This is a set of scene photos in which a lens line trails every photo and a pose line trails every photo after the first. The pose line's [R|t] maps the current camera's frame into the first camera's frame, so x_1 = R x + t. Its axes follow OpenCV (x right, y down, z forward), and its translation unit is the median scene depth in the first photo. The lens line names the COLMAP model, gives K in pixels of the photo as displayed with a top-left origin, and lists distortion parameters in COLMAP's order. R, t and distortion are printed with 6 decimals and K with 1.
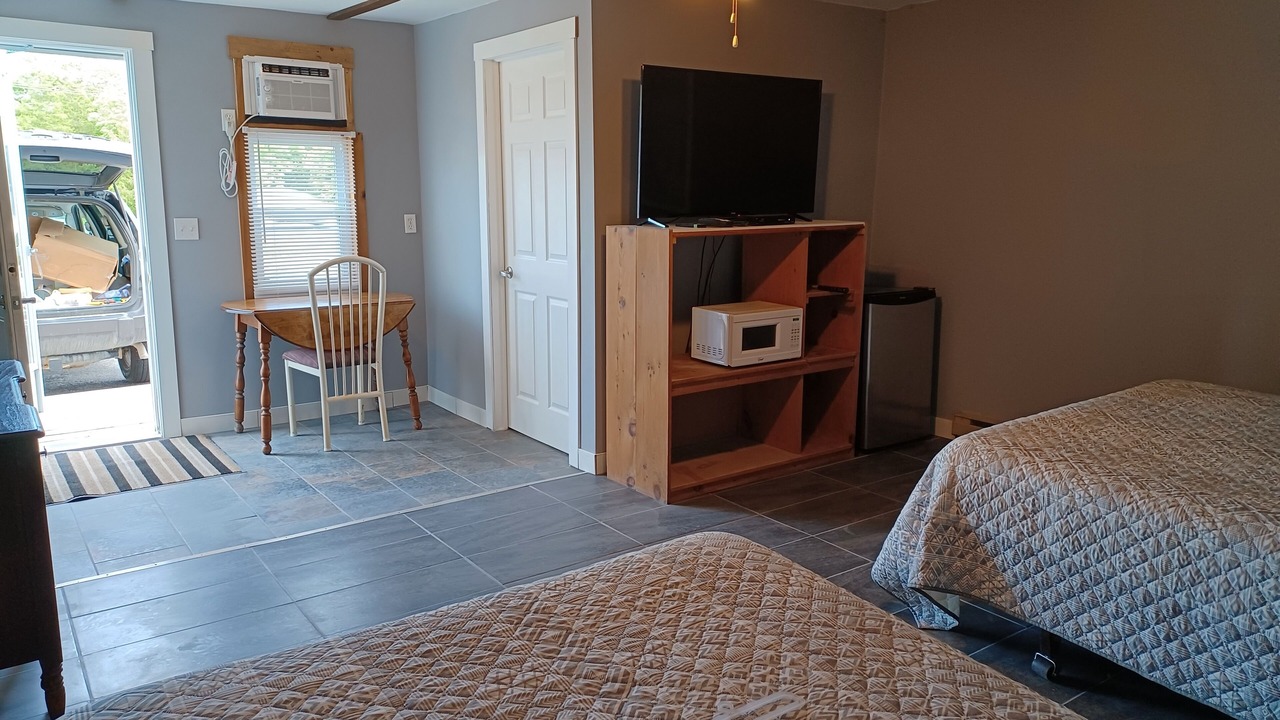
lens RADIAL K [[920.4, 0, 642.0], [0, 920.4, 359.0], [0, 0, 1]] dist [0.068926, -0.033655]
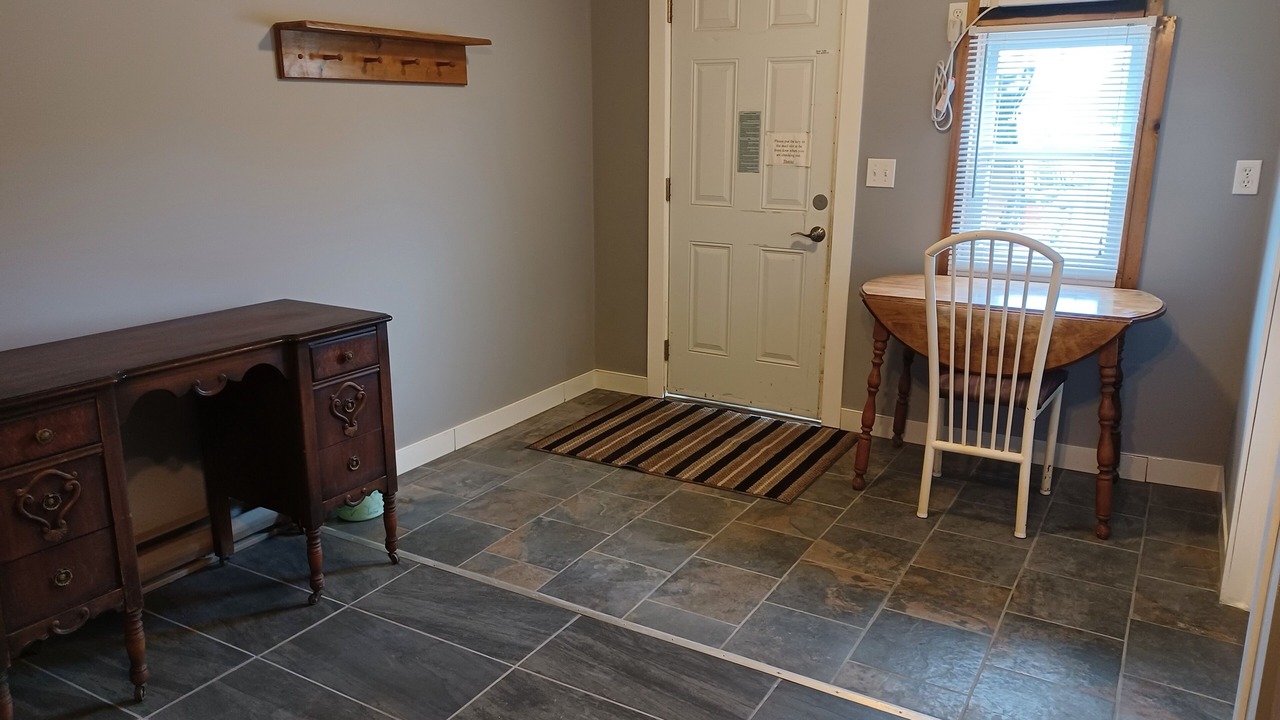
lens RADIAL K [[920.4, 0, 638.0], [0, 920.4, 359.9], [0, 0, 1]] dist [0.068926, -0.033655]
pose [[0.399300, 0.232041, -0.886970, 0.149168], [-0.164457, 0.969878, 0.179694, -0.098488], [0.901950, 0.074117, 0.425433, 0.530428]]
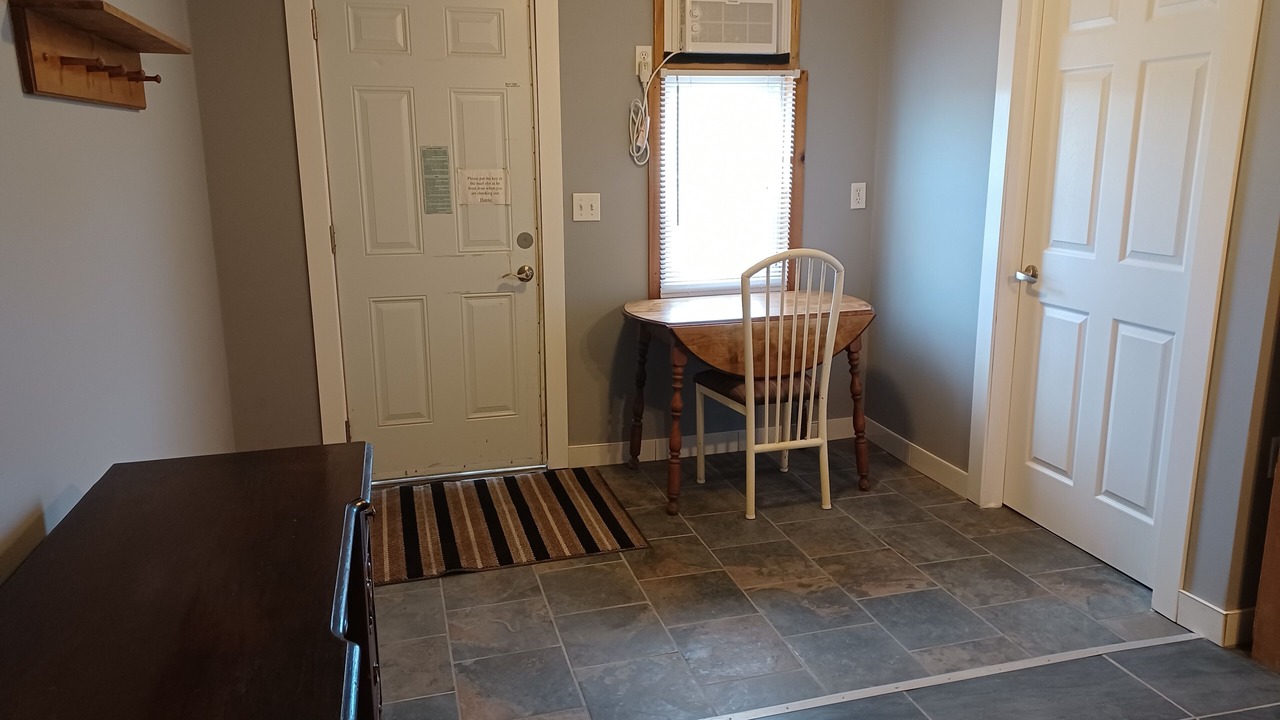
lens RADIAL K [[920.4, 0, 643.9], [0, 920.4, 360.3], [0, 0, 1]] dist [0.068926, -0.033655]
pose [[0.938713, 0.065064, -0.338504, -0.183889], [-0.049401, 0.997280, 0.054692, -0.059299], [0.341142, -0.034618, 0.939374, 0.308753]]
